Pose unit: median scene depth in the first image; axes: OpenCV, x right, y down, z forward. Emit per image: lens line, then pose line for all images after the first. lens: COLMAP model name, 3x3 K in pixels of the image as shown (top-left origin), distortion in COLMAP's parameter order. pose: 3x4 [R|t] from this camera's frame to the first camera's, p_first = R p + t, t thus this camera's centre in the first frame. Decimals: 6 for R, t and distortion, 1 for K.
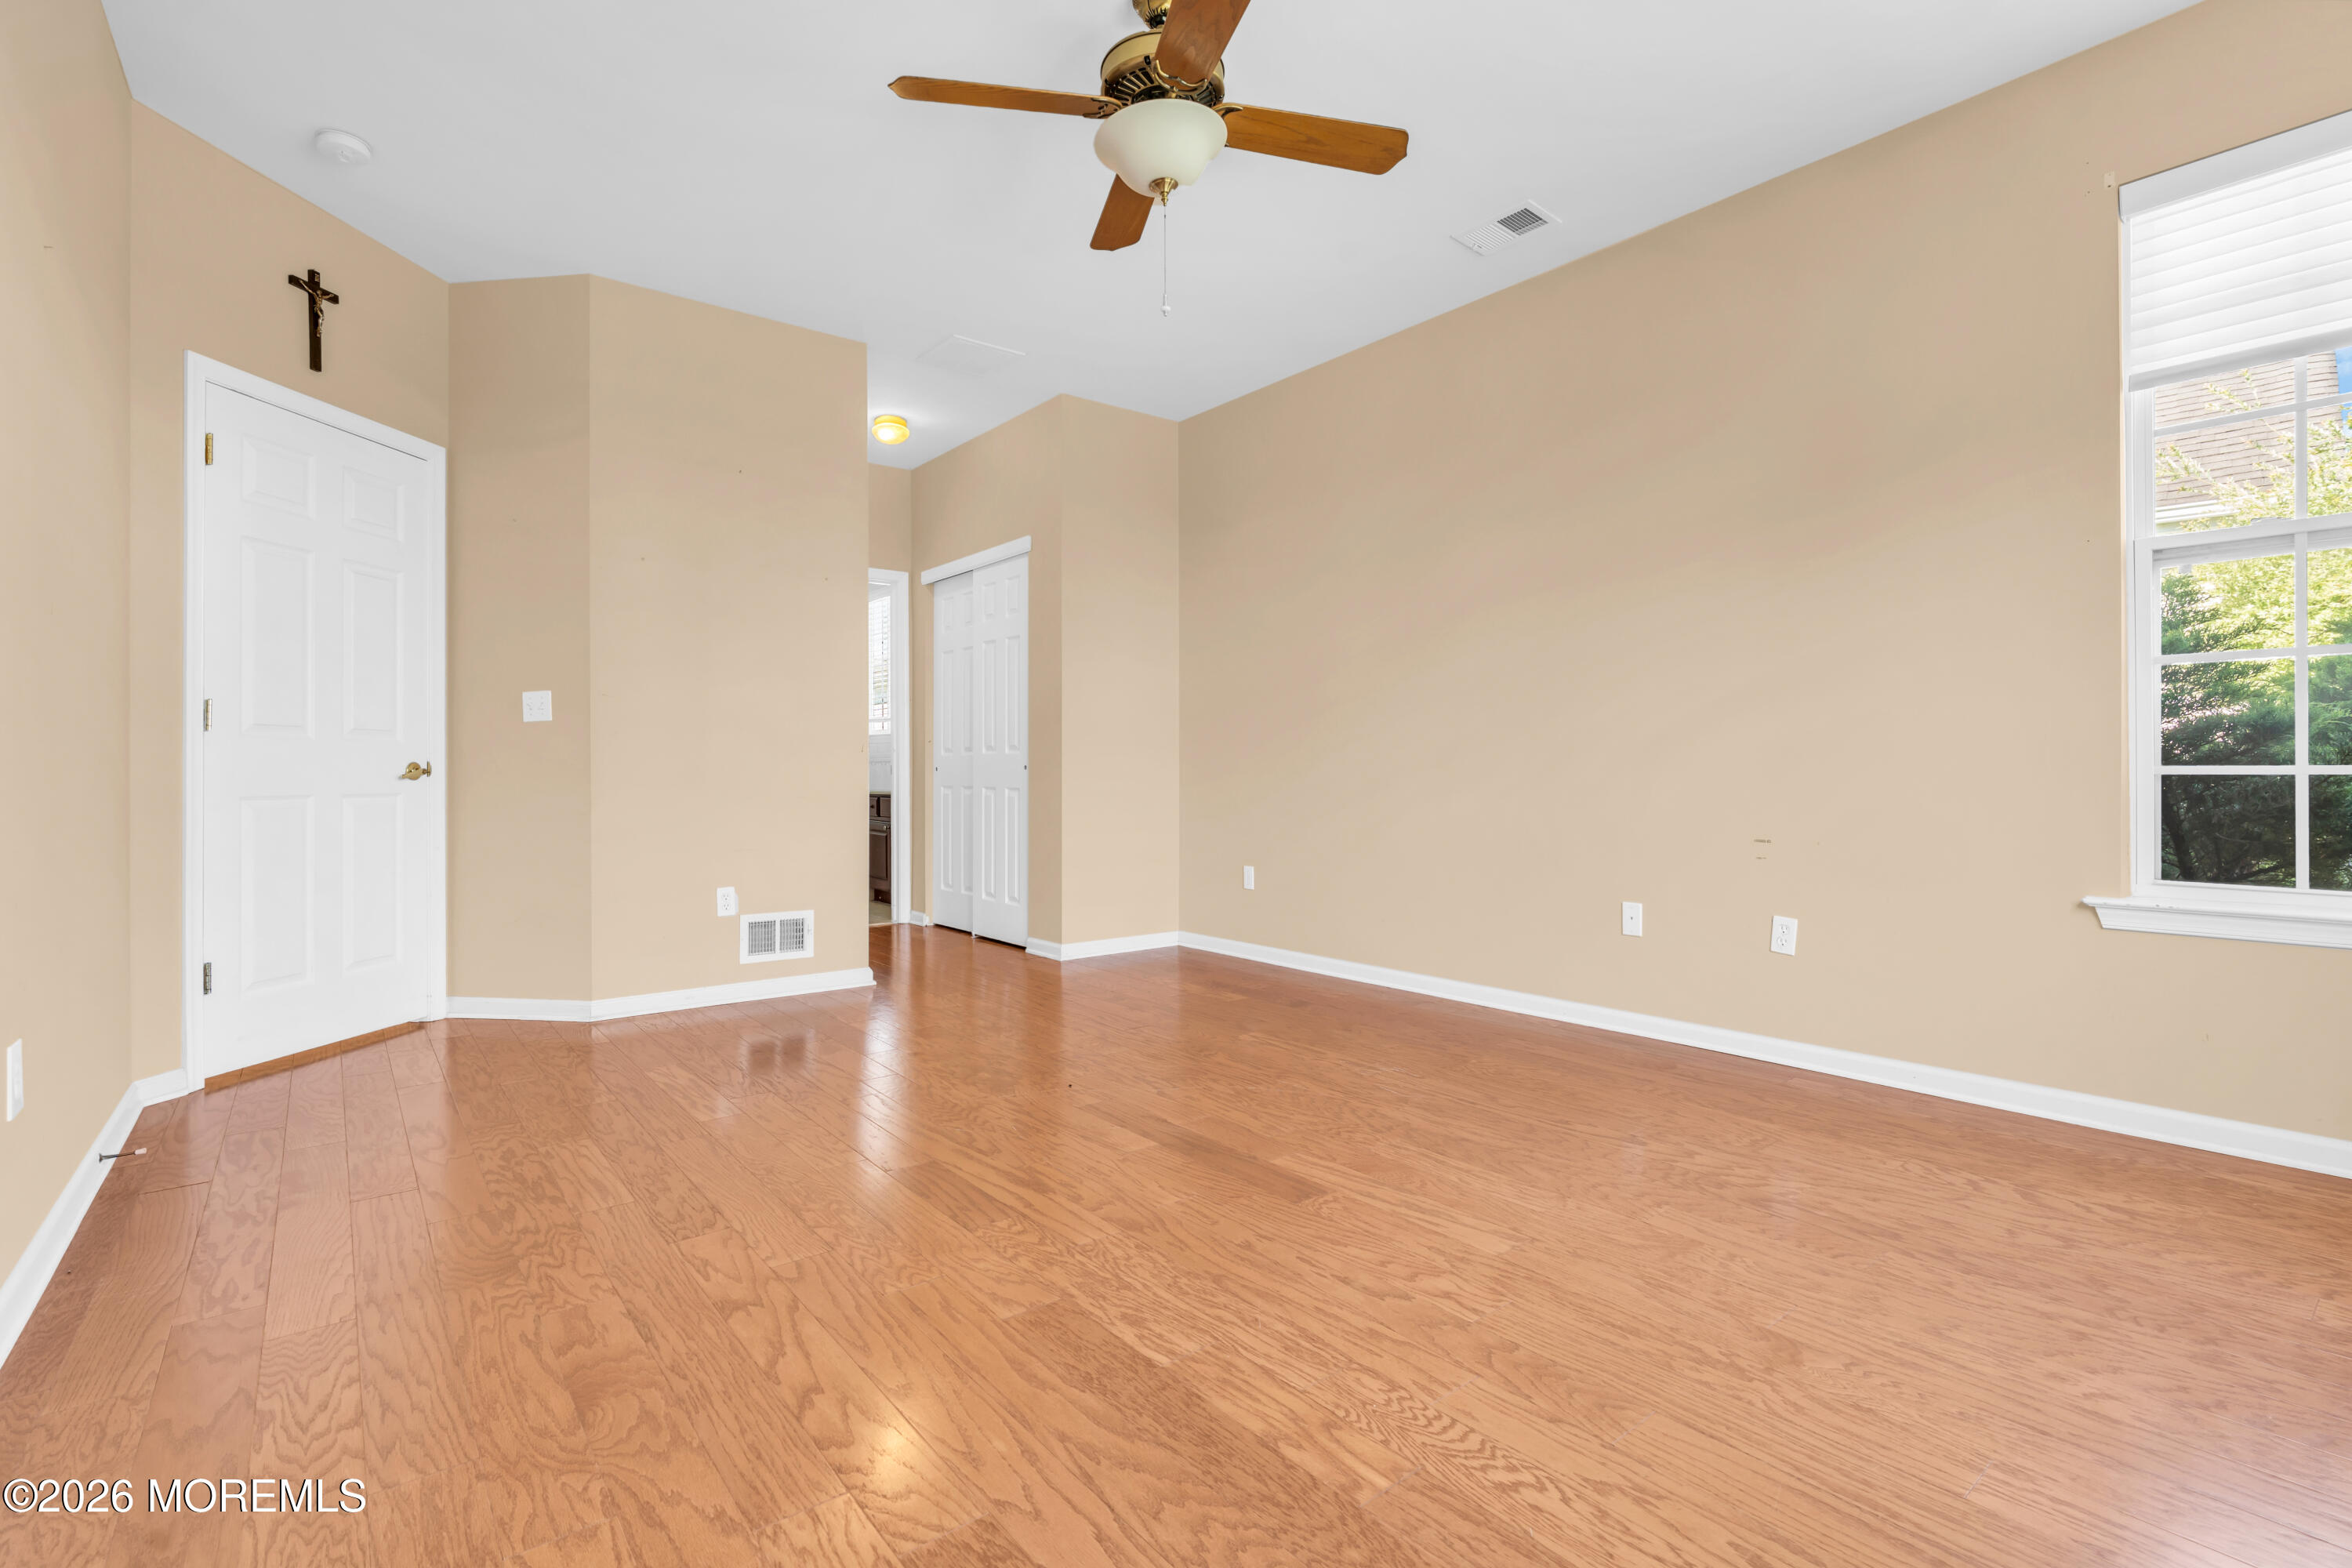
lens RADIAL K [[1073.2, 0, 1173.7], [0, 1073.2, 787.4], [0, 0, 1]] dist [-0.015934, 0.006278]
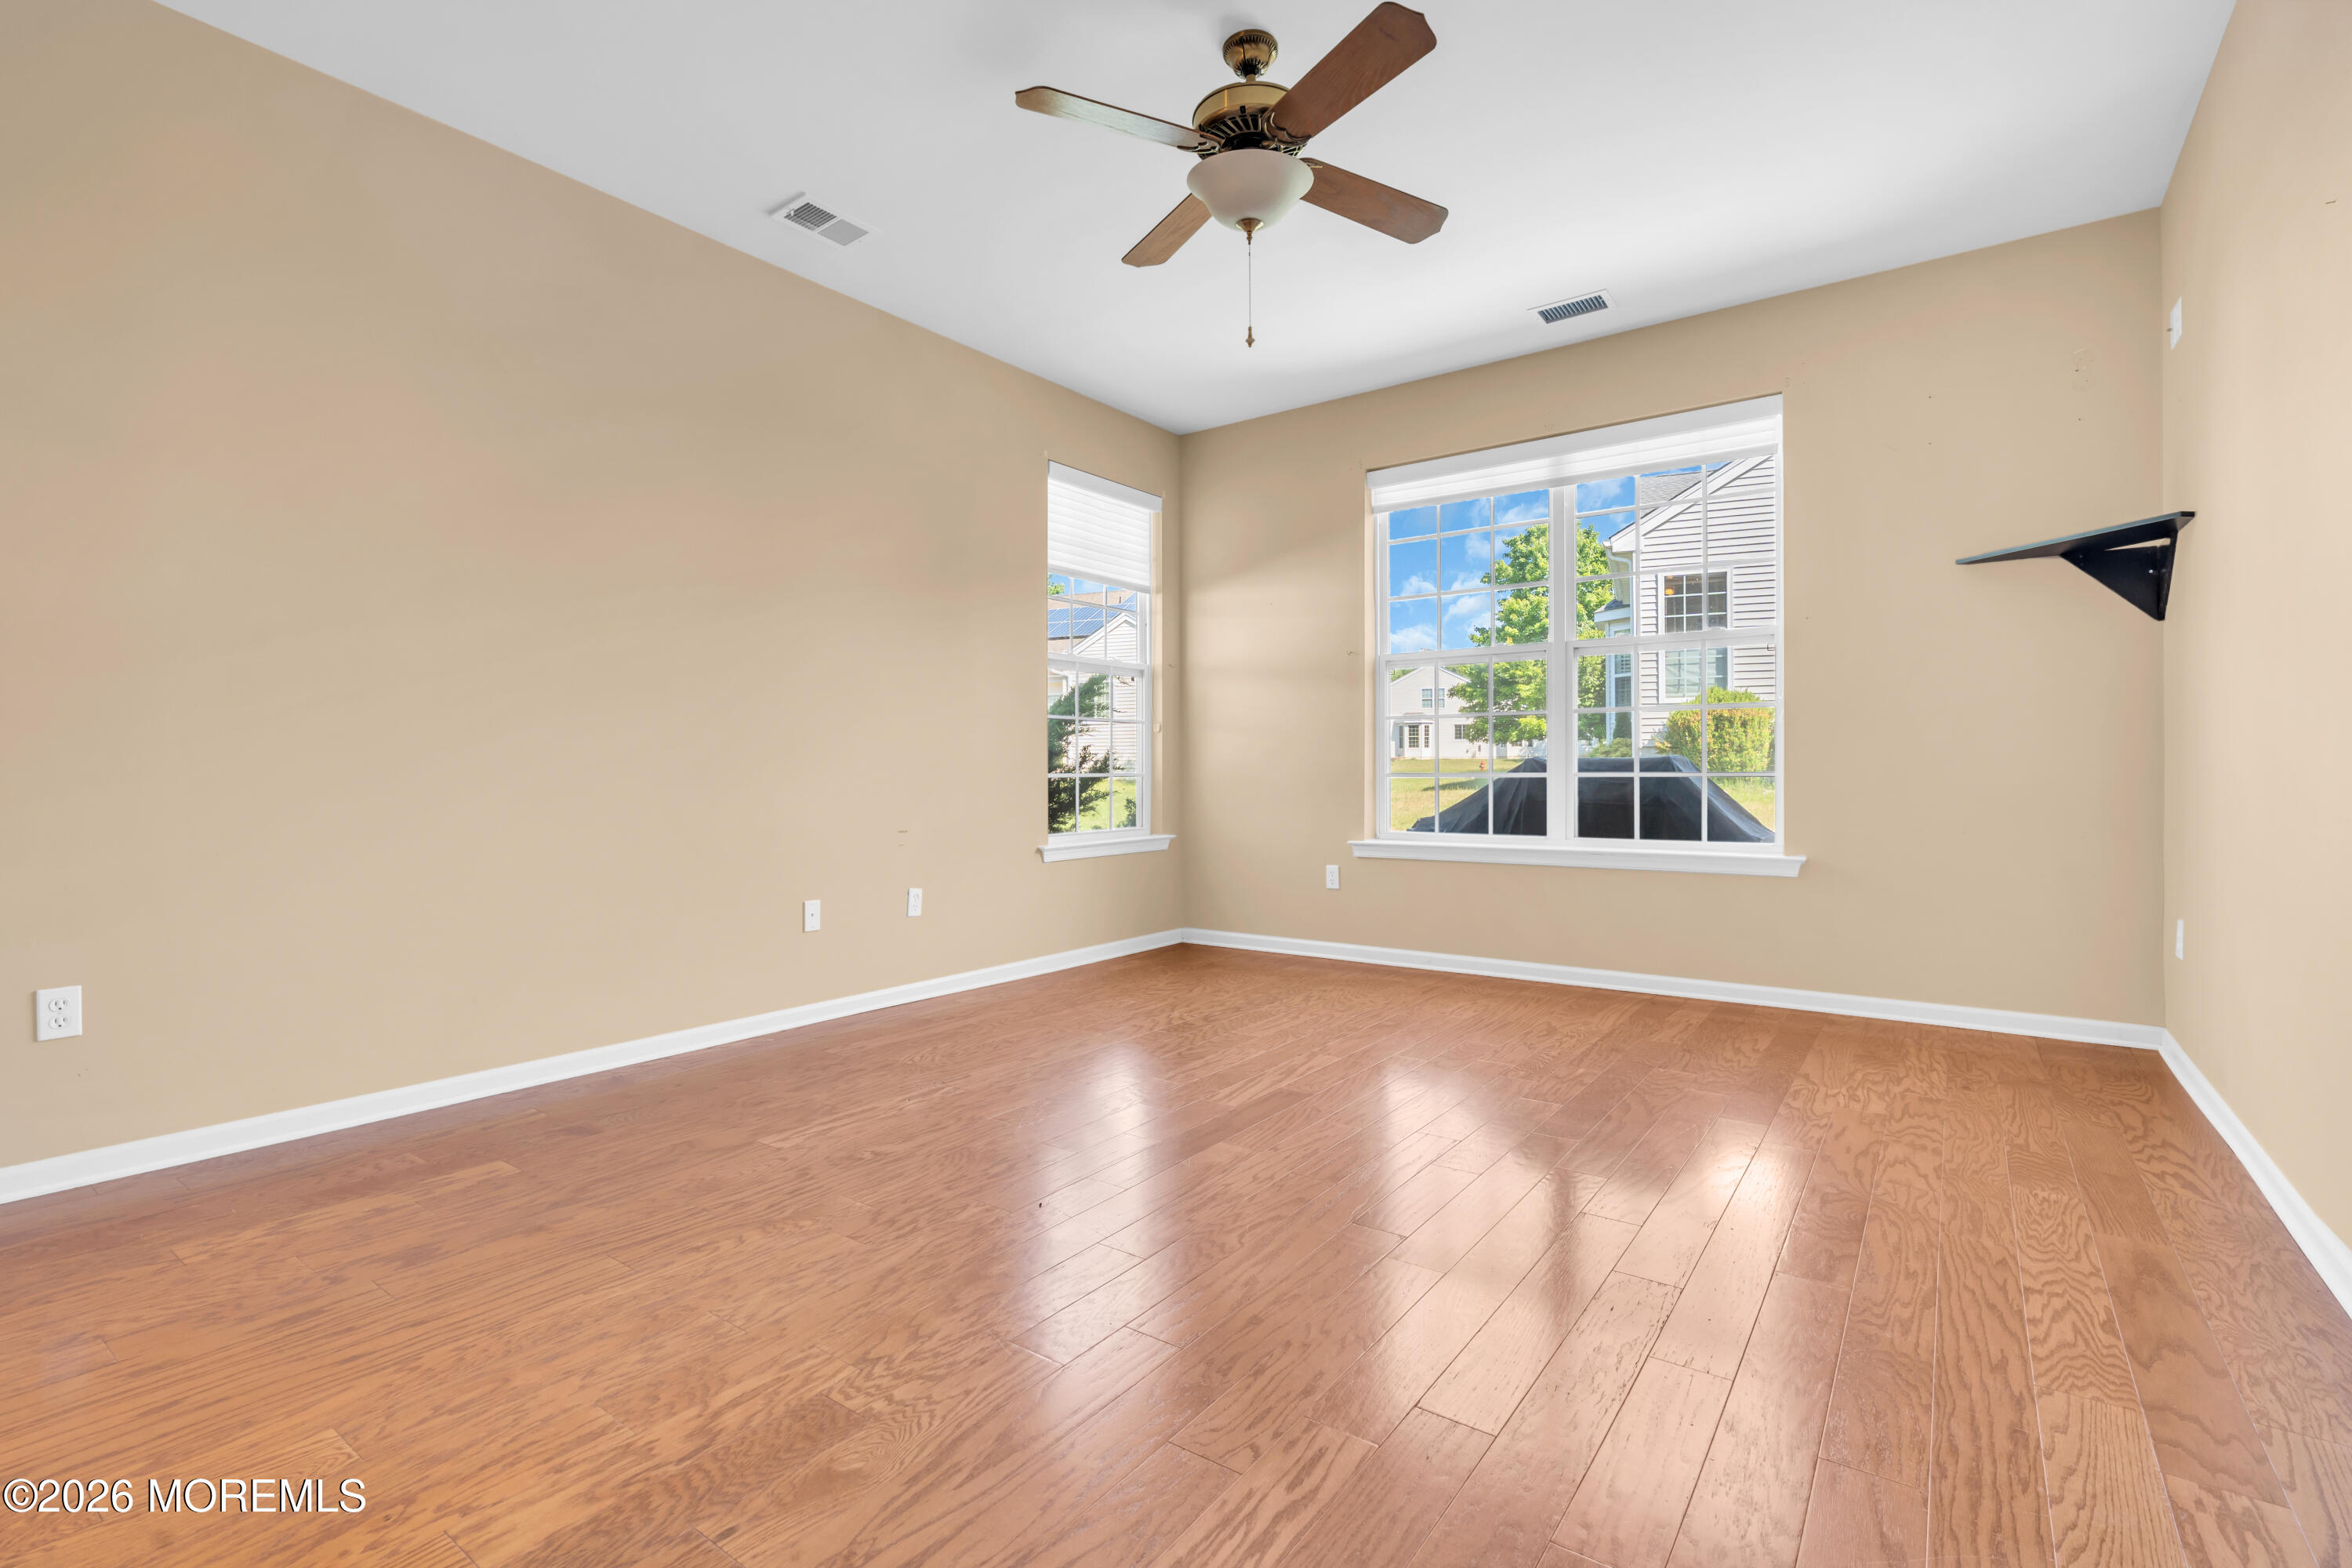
lens RADIAL K [[1083.9, 0, 1166.7], [0, 1083.9, 773.2], [0, 0, 1]] dist [-0.017876, 0.007926]
pose [[-0.265146, 0.011290, 0.964142, -1.235058], [0.016537, 0.999838, -0.007160, -0.008145], [-0.964066, 0.014046, -0.265290, 1.648375]]
